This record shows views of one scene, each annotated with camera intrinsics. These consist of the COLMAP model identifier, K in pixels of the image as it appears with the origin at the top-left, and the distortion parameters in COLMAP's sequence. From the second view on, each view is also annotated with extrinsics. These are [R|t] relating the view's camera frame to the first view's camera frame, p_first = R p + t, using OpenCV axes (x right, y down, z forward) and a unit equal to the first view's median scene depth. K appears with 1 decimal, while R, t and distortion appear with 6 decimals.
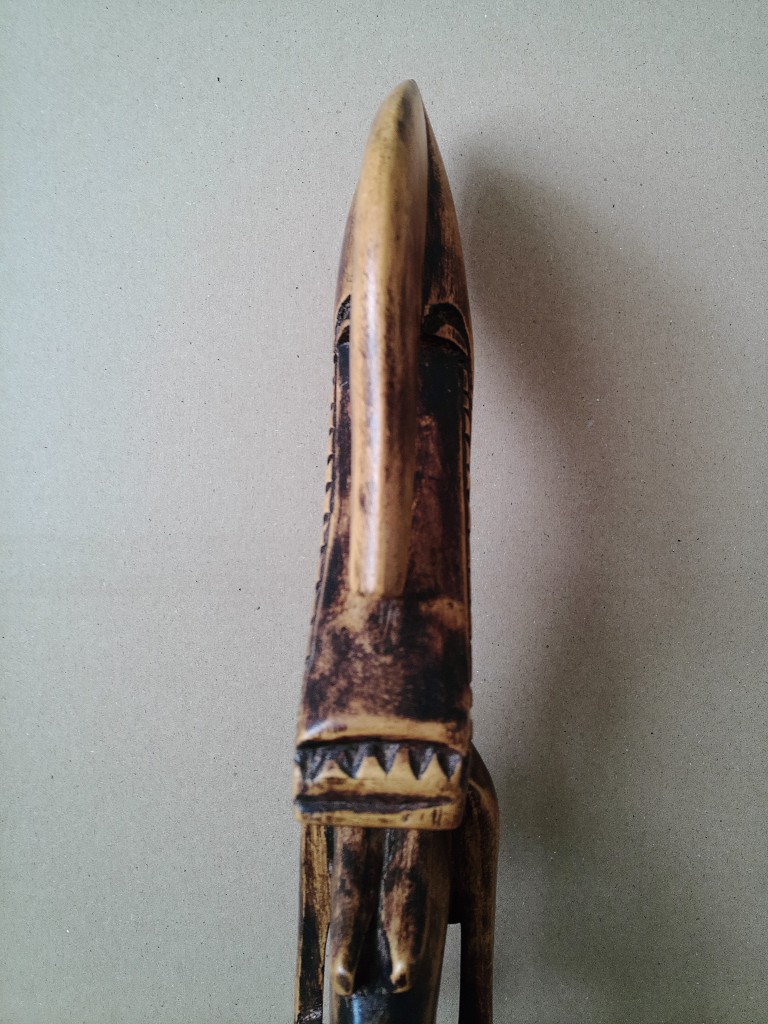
lens RADIAL K [[836.9, 0, 416.7], [0, 836.9, 424.4], [0, 0, 1]] dist [-0.003679, 0.025744]
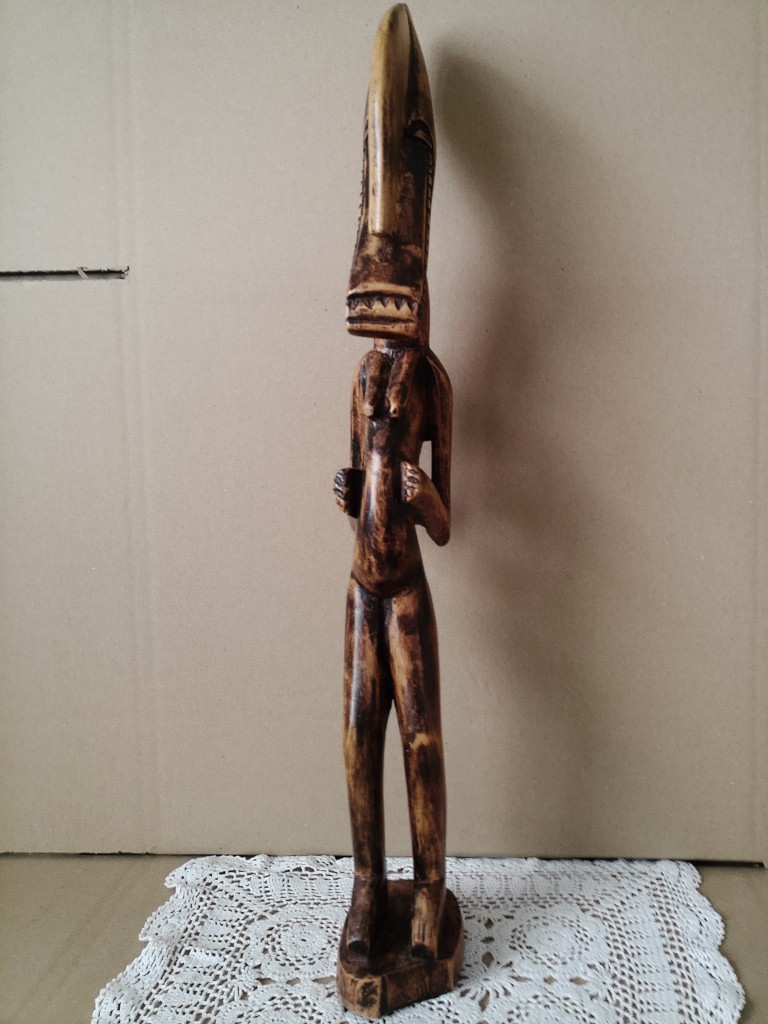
lens RADIAL K [[910.3, 0, 424.7], [0, 910.3, 445.5], [0, 0, 1]] dist [0.022995, 0.014124]
pose [[0.998157, -0.007467, -0.060224, 0.214457], [0.010559, 0.998633, 0.051188, 0.641929], [0.059760, -0.051729, 0.996872, -1.480278]]
